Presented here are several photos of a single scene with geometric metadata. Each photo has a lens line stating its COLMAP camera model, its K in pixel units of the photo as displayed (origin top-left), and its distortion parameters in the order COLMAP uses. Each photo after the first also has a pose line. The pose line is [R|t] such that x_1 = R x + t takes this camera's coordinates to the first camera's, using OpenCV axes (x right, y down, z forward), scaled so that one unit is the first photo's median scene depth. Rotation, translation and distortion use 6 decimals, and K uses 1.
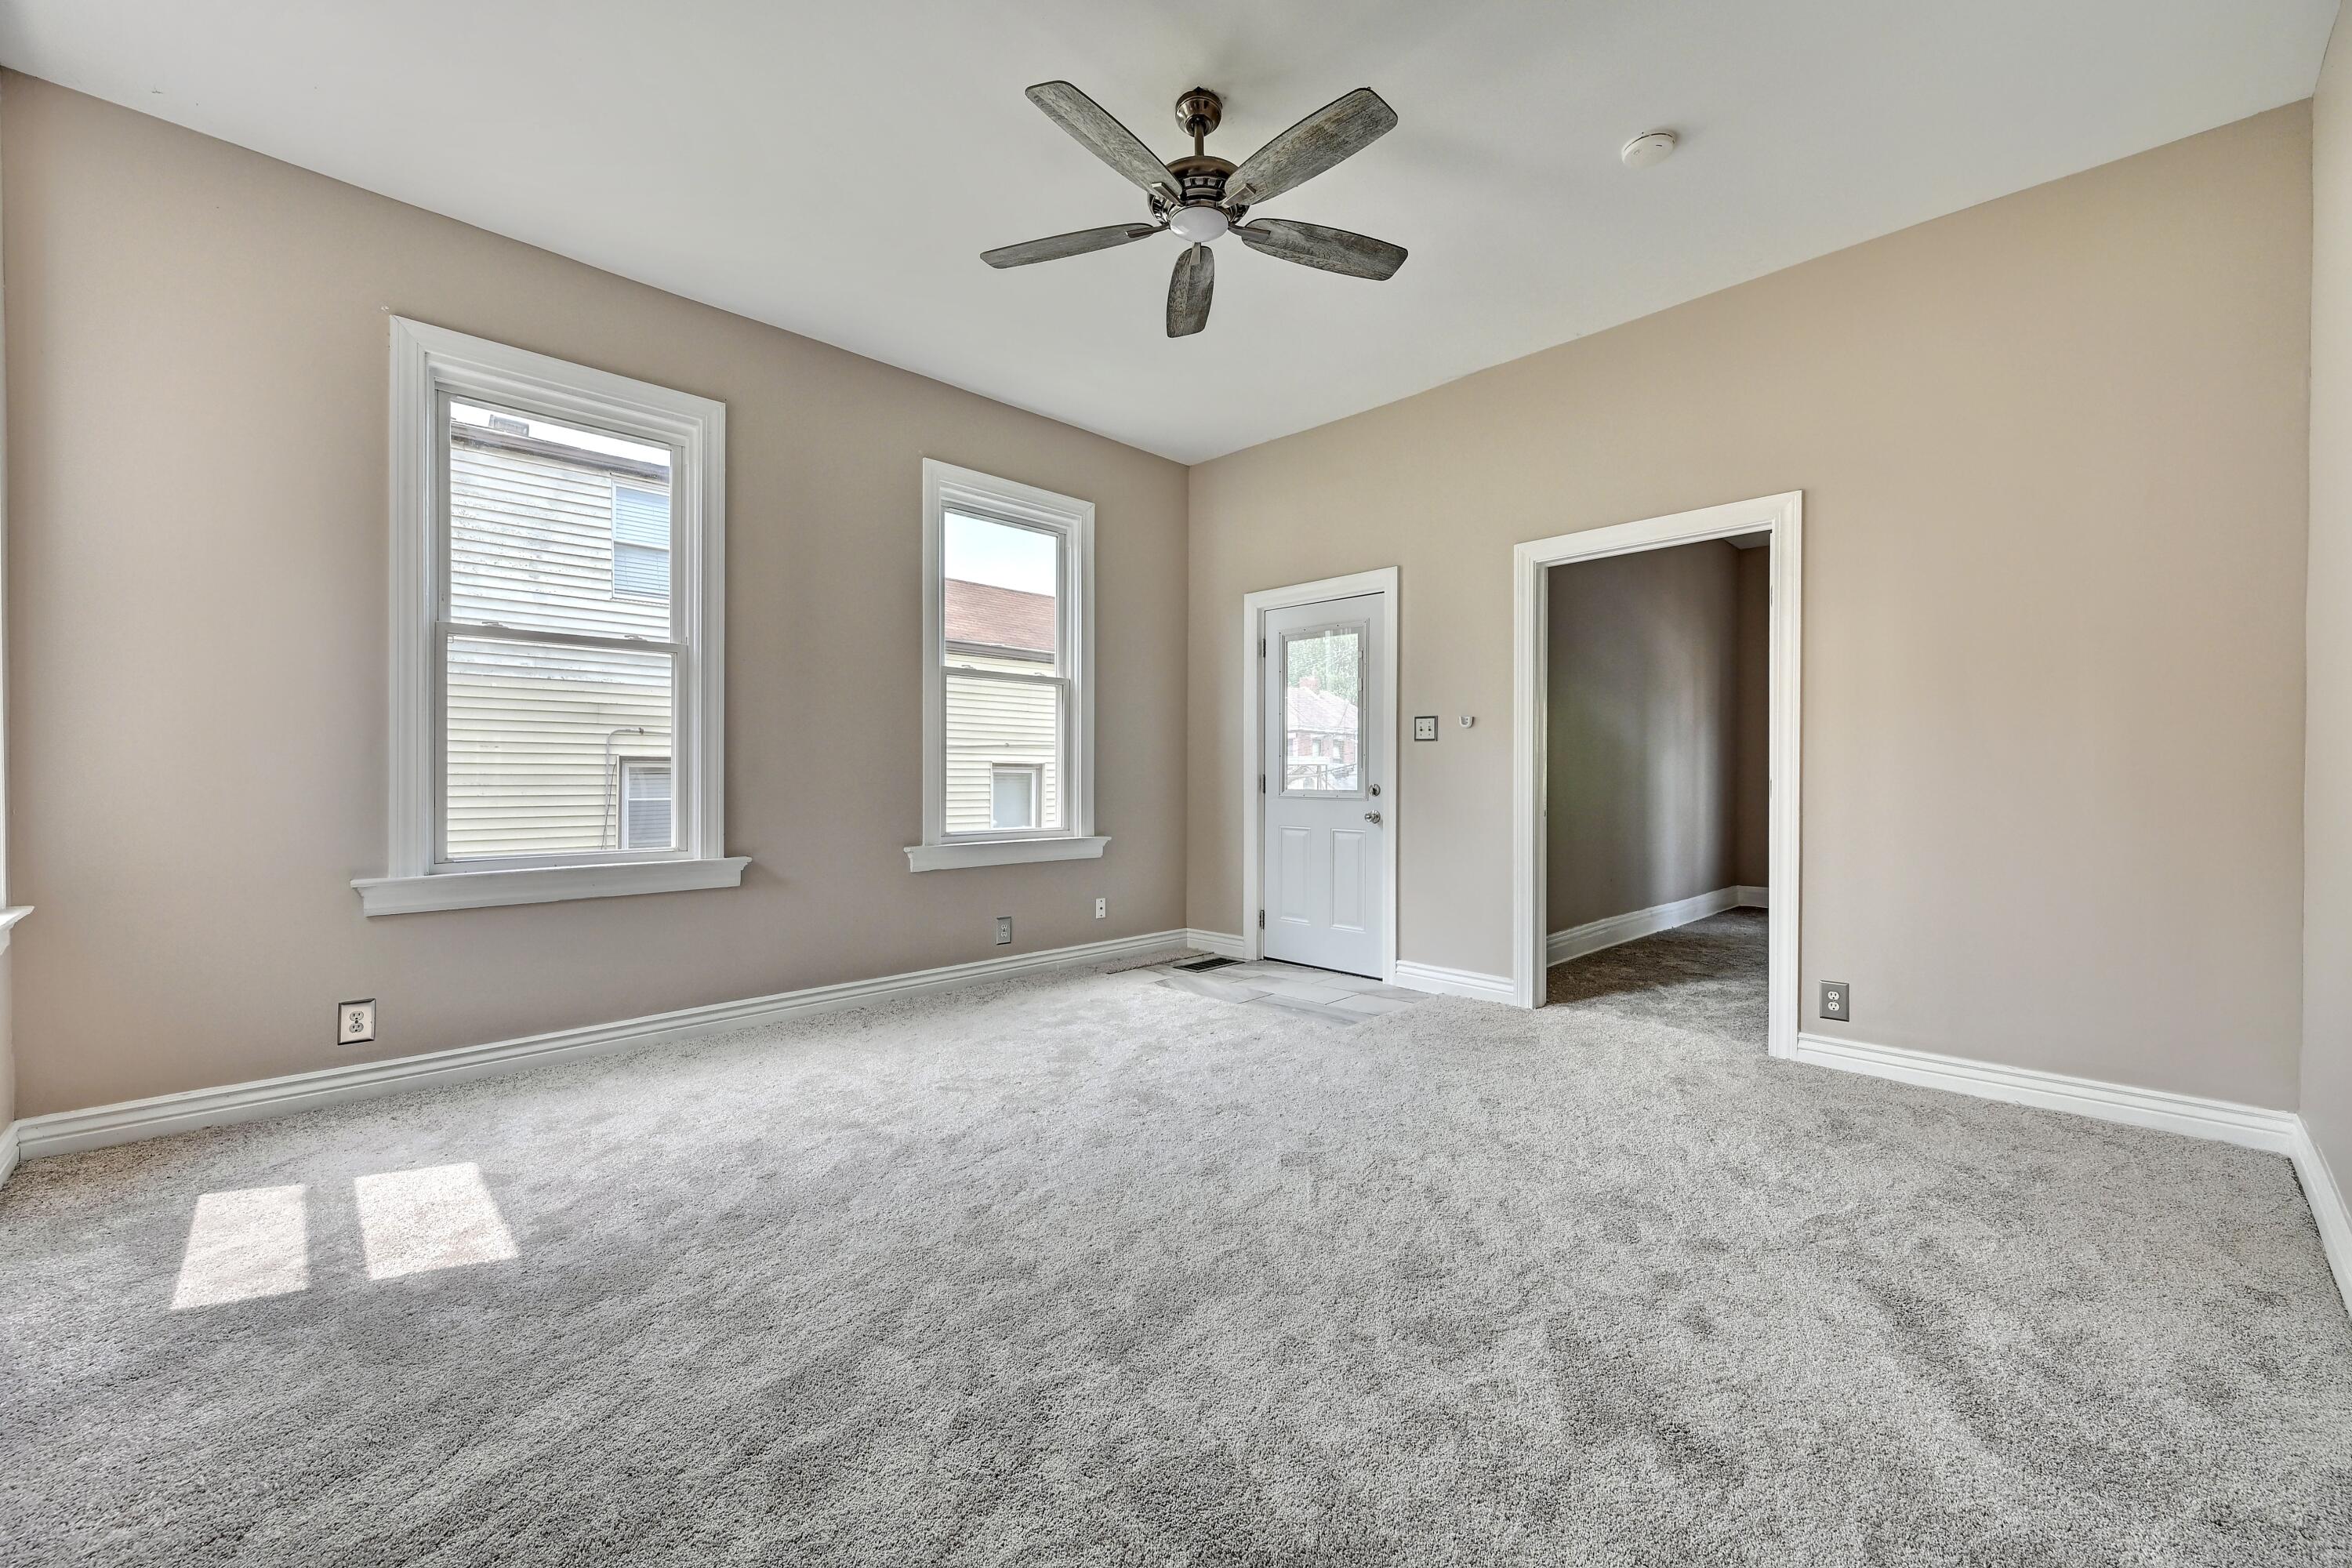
lens RADIAL K [[912.6, 0, 1162.2], [0, 912.6, 785.4], [0, 0, 1]] dist [-0.009514, 0.000430]
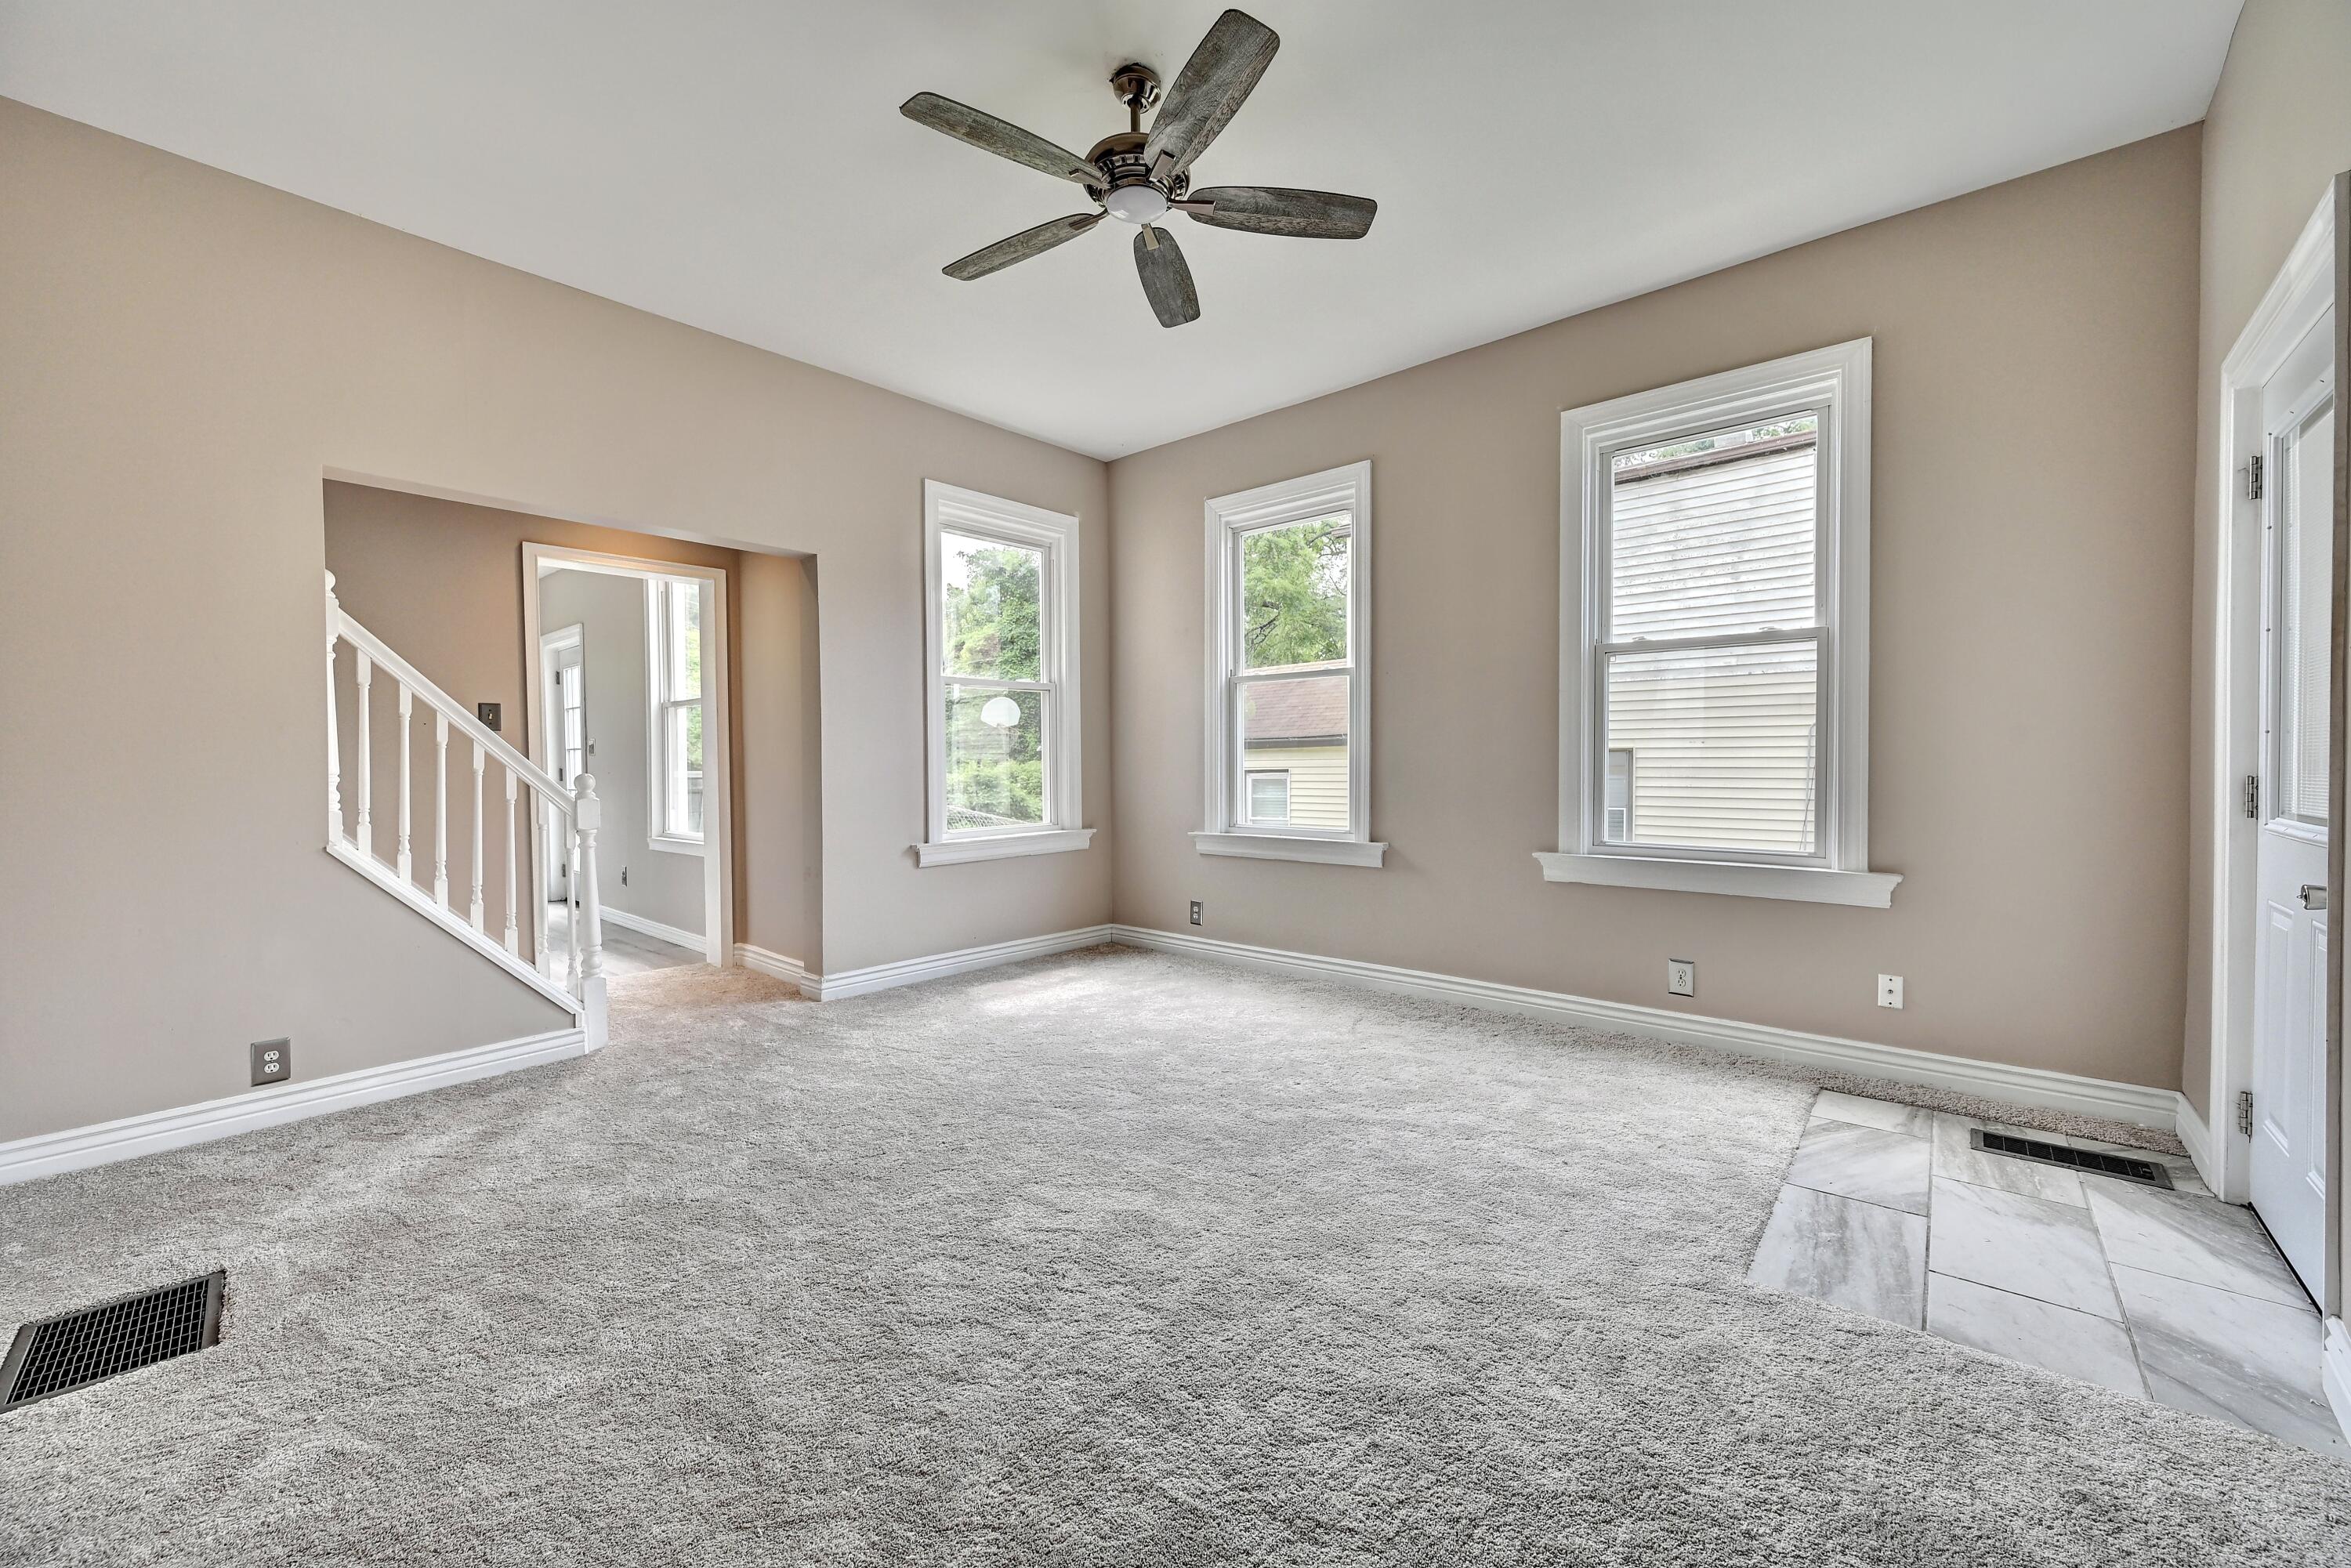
lens RADIAL K [[912.2, 0, 1175.9], [0, 912.2, 765.0], [0, 0, 1]] dist [-0.009514, 0.000430]
pose [[0.089202, -0.002202, -0.996011, 0.542371], [-0.011362, 0.999930, -0.003228, -0.010863], [0.995949, 0.011605, 0.089171, 0.512244]]
